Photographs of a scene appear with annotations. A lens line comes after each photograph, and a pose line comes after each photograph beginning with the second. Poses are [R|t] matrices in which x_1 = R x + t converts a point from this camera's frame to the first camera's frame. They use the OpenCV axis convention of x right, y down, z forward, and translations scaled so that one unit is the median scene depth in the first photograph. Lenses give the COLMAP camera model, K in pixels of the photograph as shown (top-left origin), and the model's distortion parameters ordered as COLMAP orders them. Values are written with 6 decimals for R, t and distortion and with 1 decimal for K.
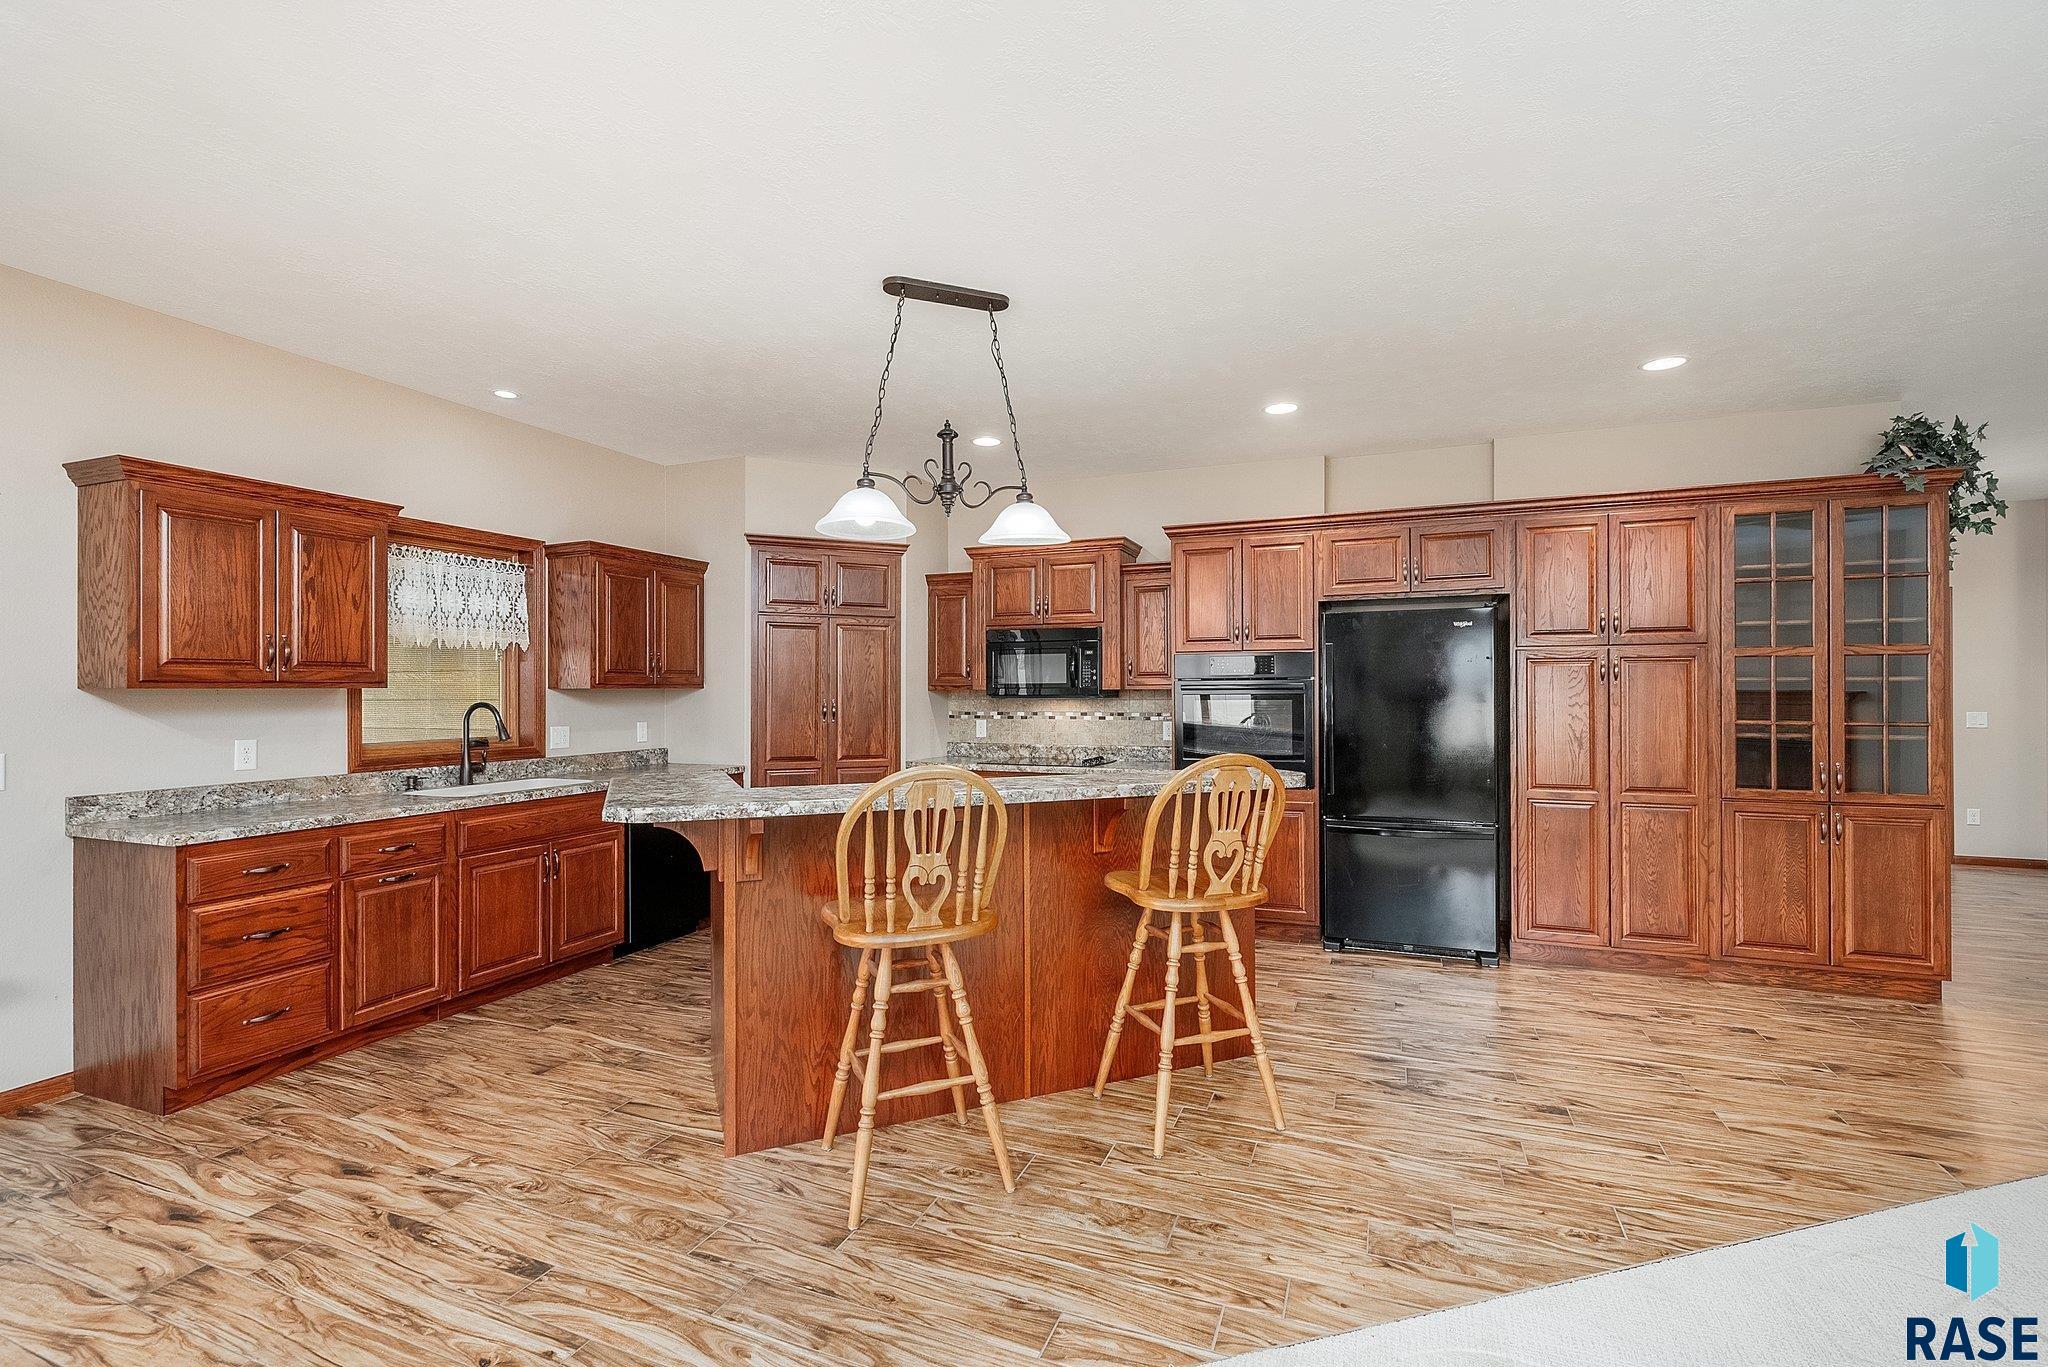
lens RADIAL K [[920.6, 0, 1037.9], [0, 920.6, 685.2], [0, 0, 1]] dist [0.000893, 0.000042]
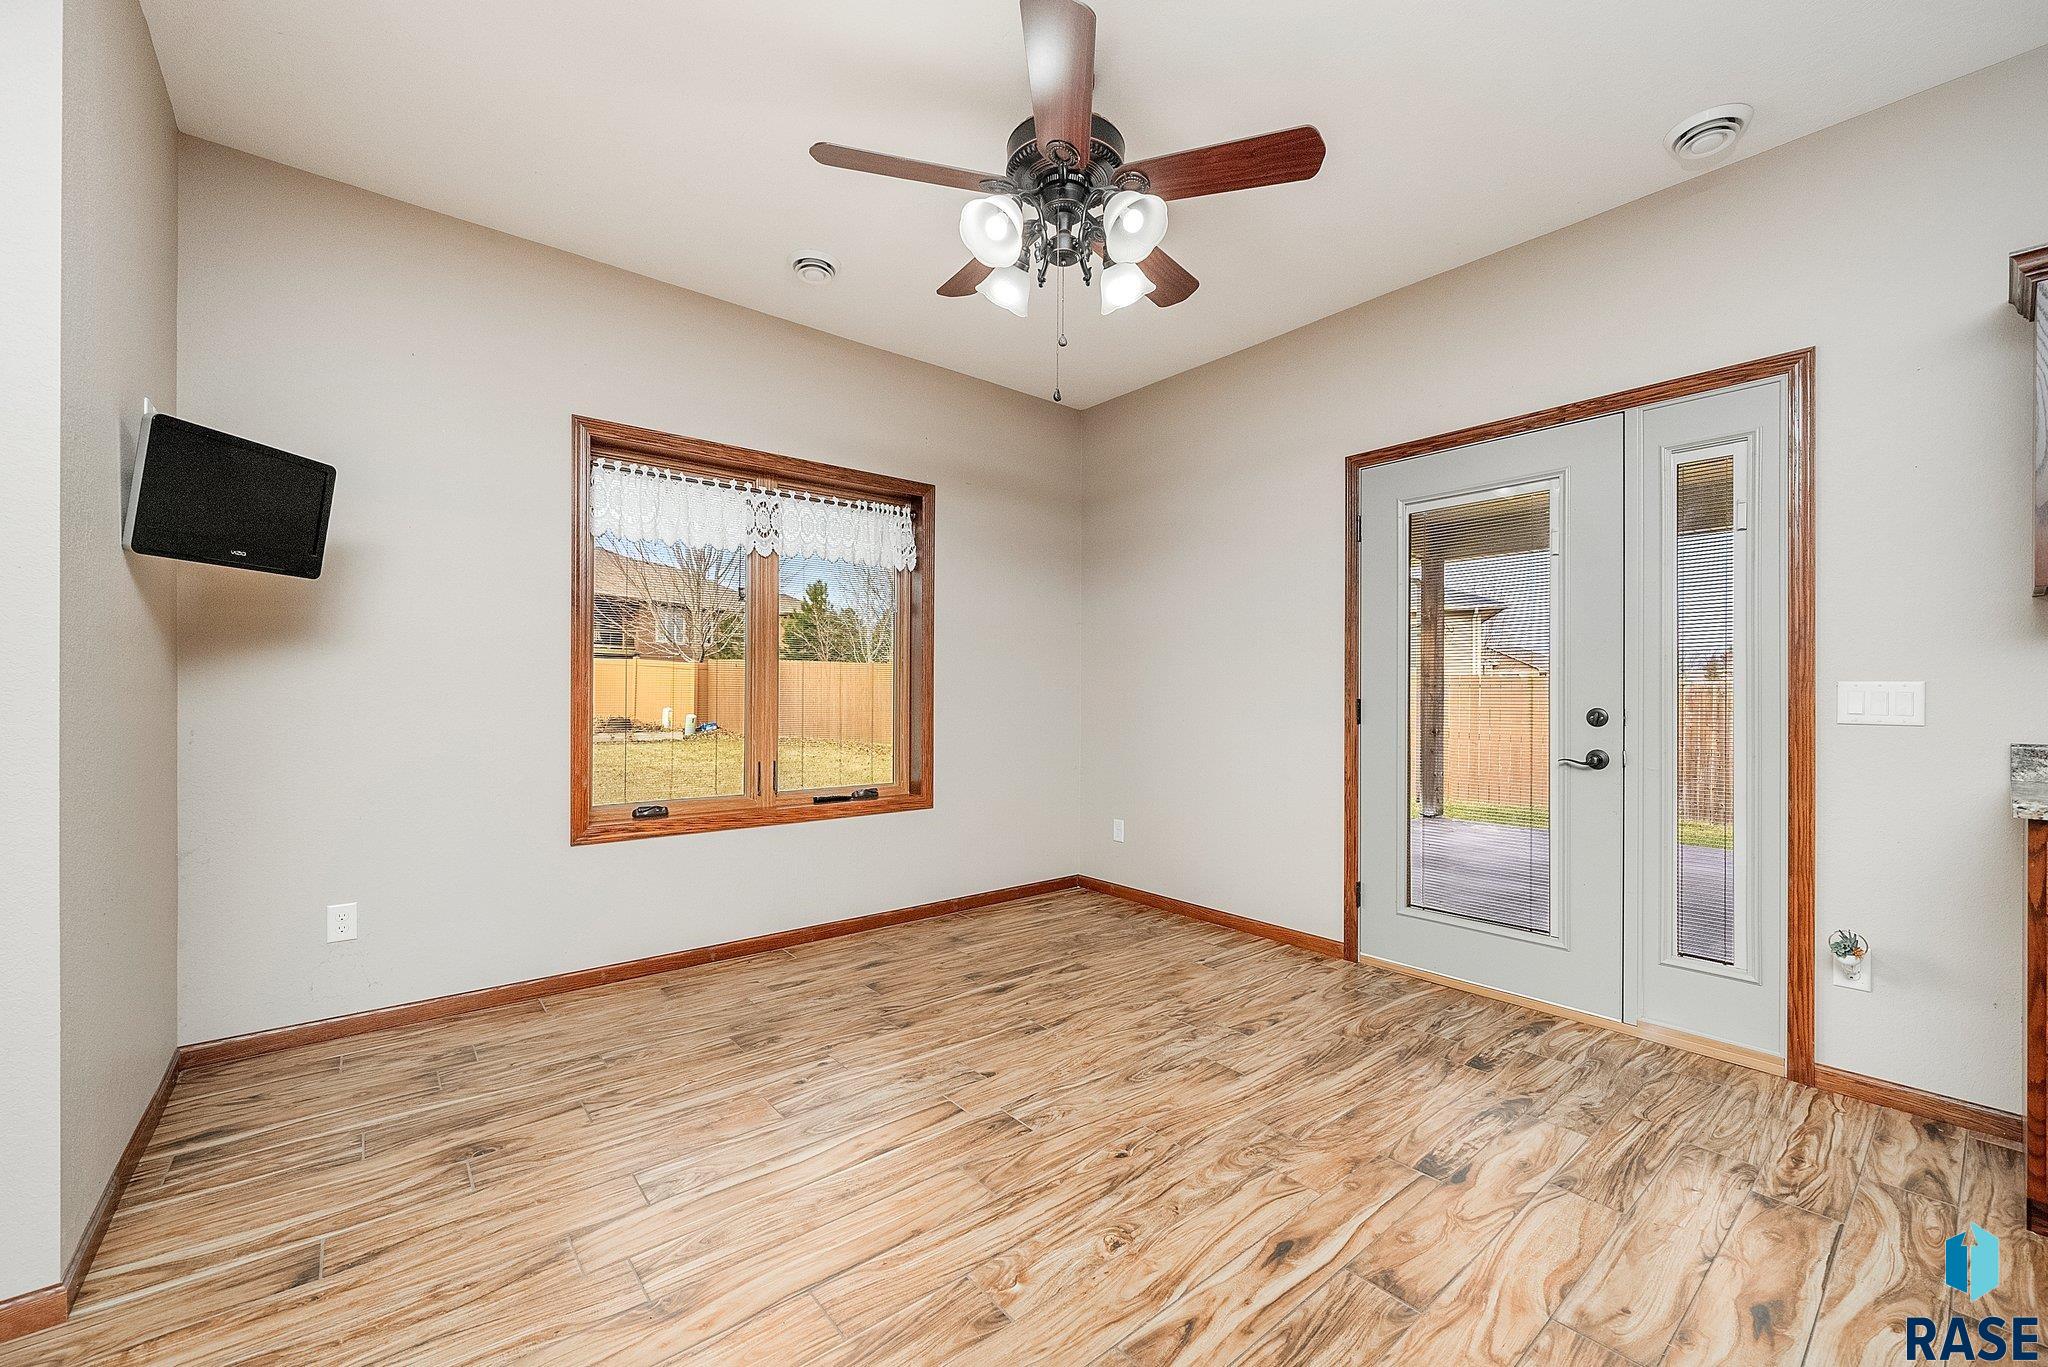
lens RADIAL K [[808.1, 0, 1014.1], [0, 808.1, 694.2], [0, 0, 1]] dist [-0.009170, 0.001880]
pose [[-0.477233, 0.002131, -0.878774, -0.076409], [-0.001315, 0.999994, 0.003139, 0.062053], [0.878776, 0.002654, -0.477228, 0.457013]]
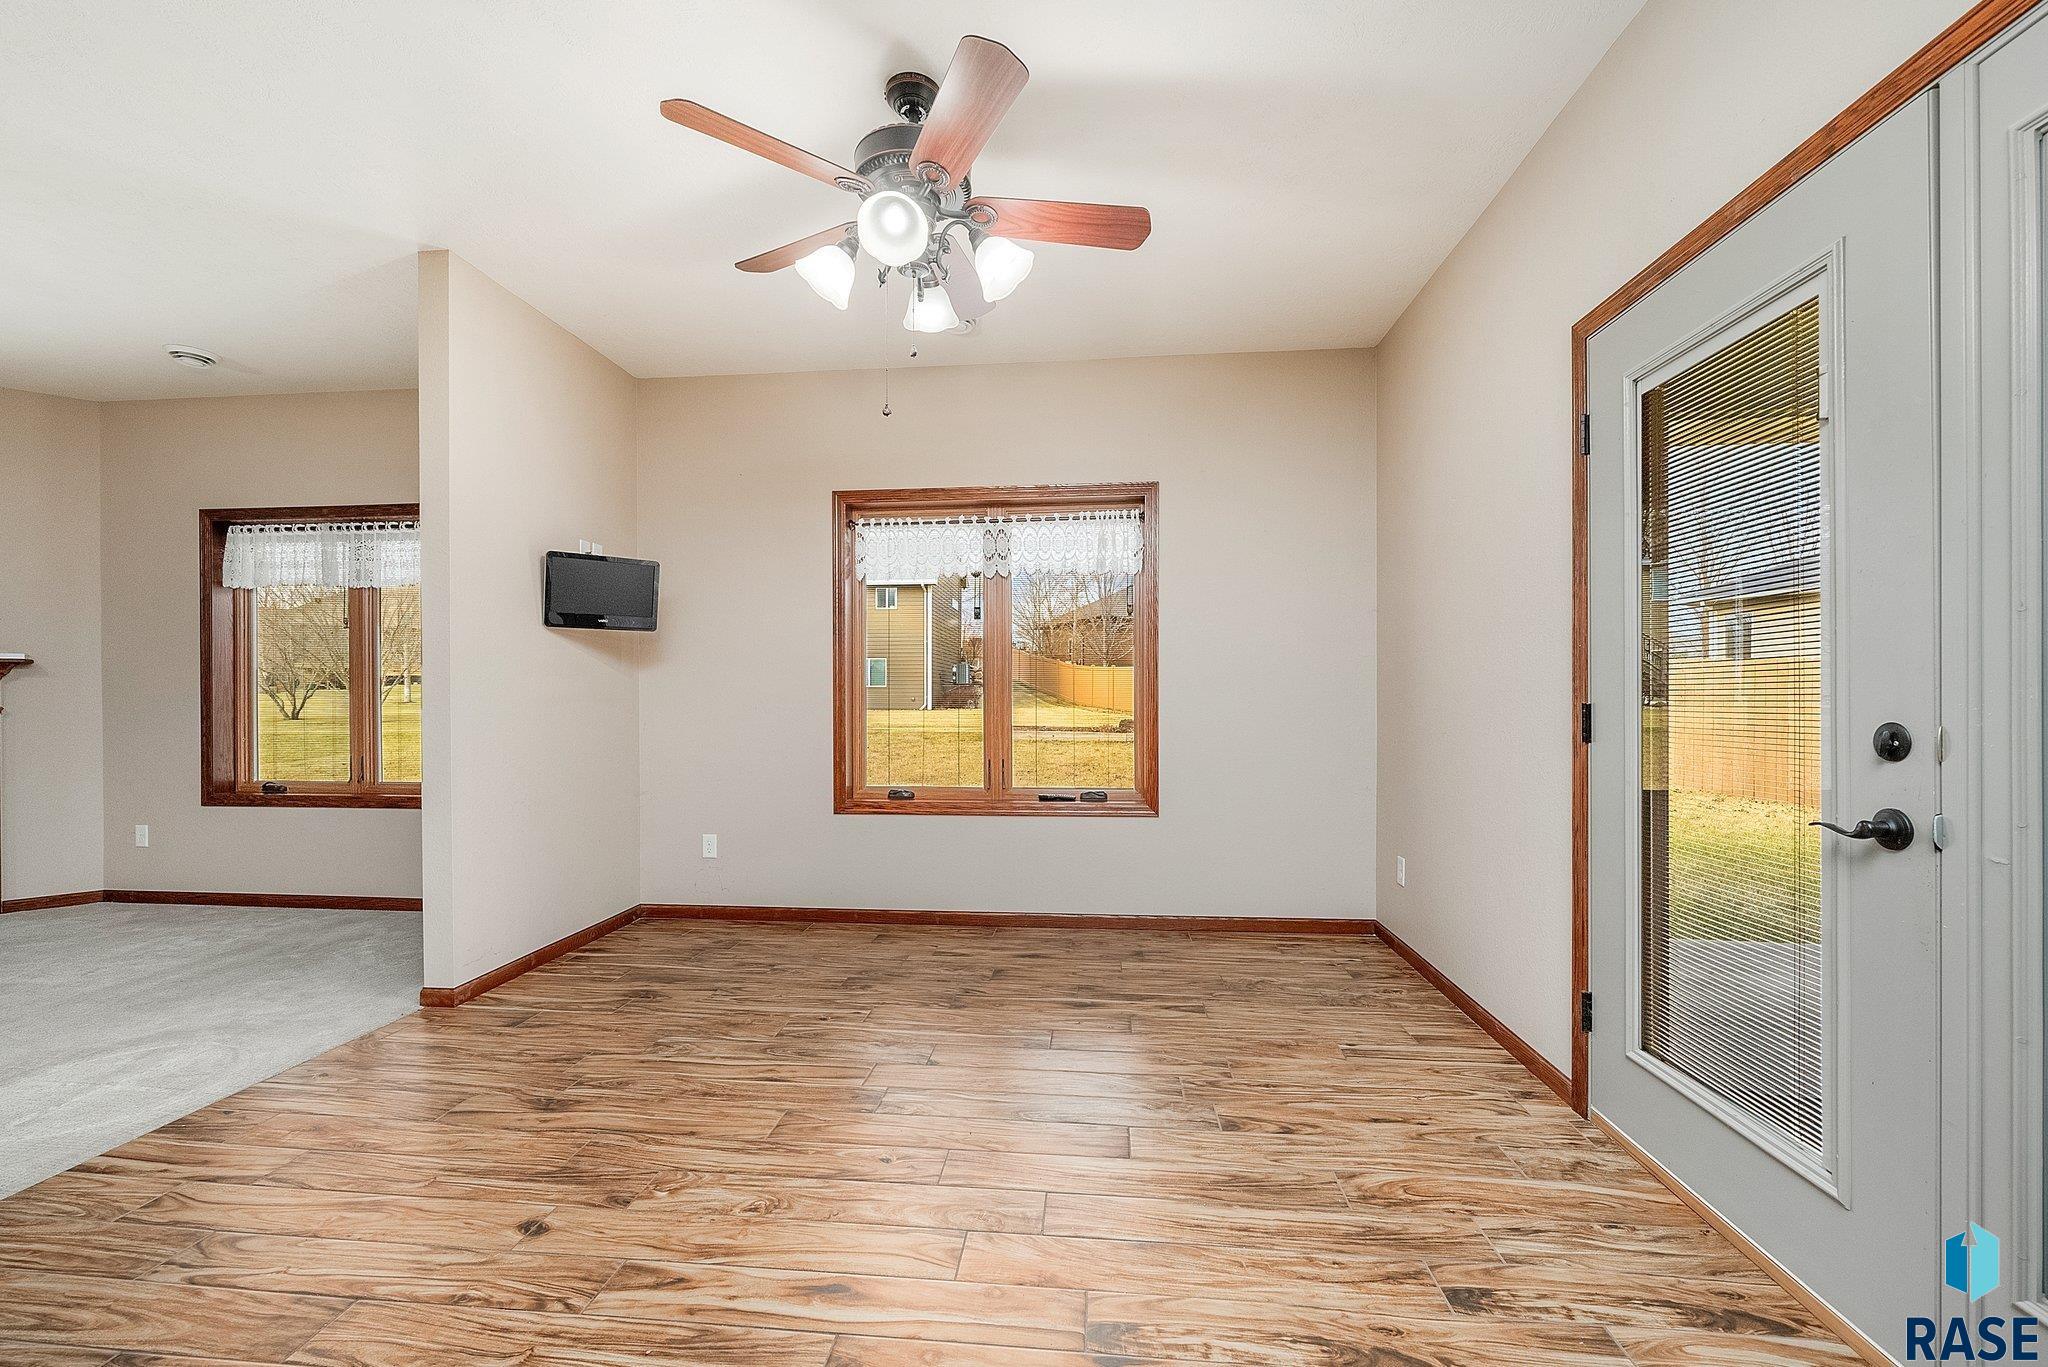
lens RADIAL K [[808.1, 0, 1021.0], [0, 808.1, 711.4], [0, 0, 1]] dist [-0.009170, 0.001880]
pose [[-0.956842, 0.008967, -0.290471, -0.474853], [0.004966, 0.999882, 0.014509, 0.064323], [0.290567, 0.012440, -0.956774, 0.769759]]
